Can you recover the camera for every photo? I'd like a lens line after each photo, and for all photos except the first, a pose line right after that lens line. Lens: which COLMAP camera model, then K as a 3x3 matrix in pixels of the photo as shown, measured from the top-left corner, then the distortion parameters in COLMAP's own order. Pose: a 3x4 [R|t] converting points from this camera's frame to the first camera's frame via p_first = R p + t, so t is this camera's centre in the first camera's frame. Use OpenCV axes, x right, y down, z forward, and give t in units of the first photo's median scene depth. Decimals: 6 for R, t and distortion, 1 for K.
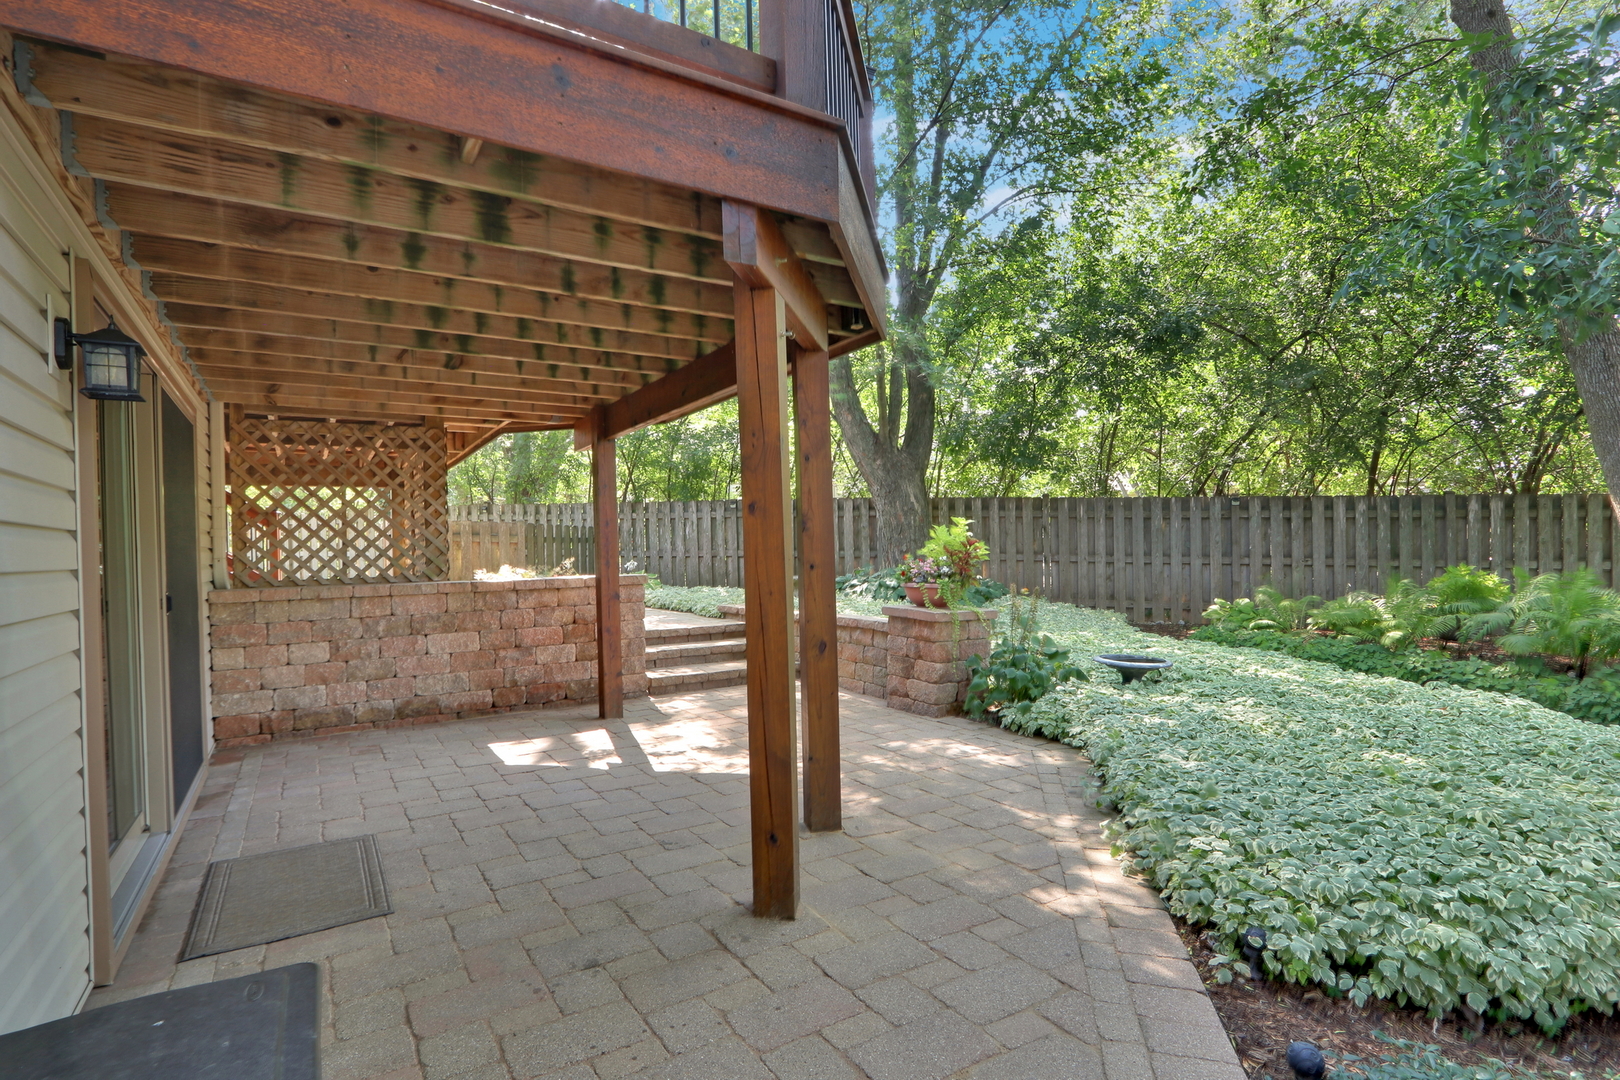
lens RADIAL K [[786.8, 0, 804.0], [0, 786.8, 549.4], [0, 0, 1]] dist [-0.010228, 0.000132]
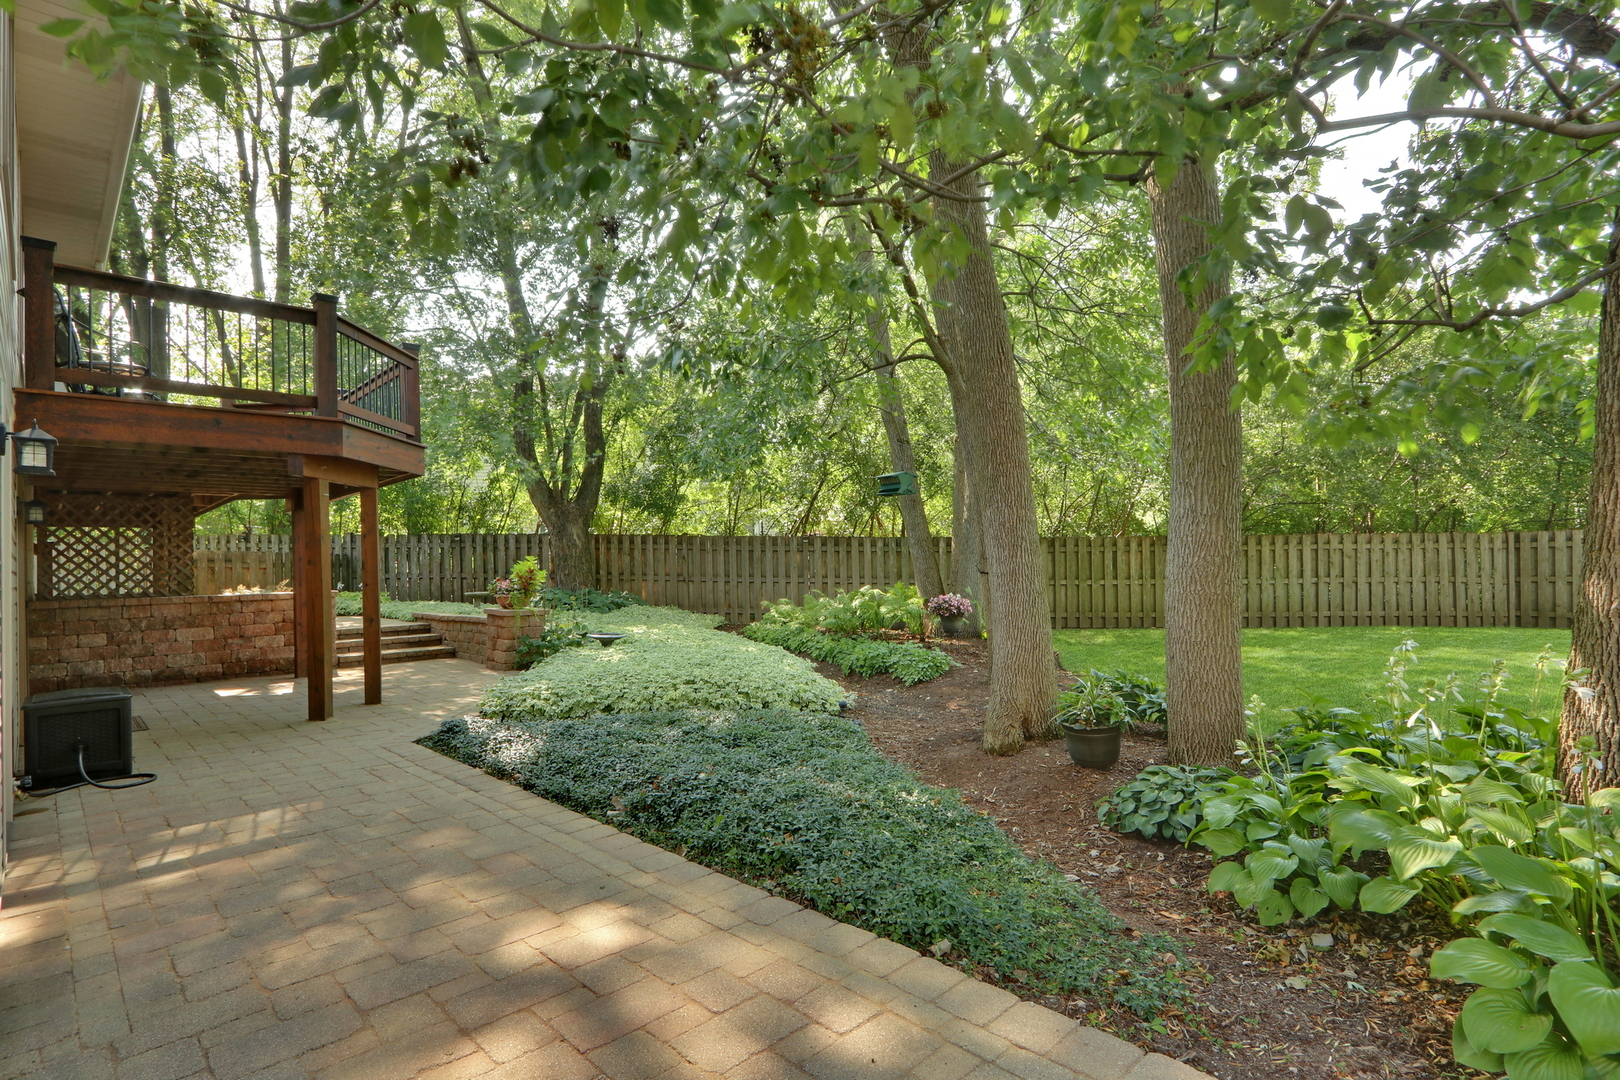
lens RADIAL K [[786.8, 0, 804.0], [0, 786.8, 549.4], [0, 0, 1]] dist [-0.010228, 0.000132]
pose [[0.978022, 0.004349, 0.208456, 0.412142], [0.000581, 0.999722, -0.023583, -0.014418], [-0.208500, 0.023186, 0.977747, -0.778244]]
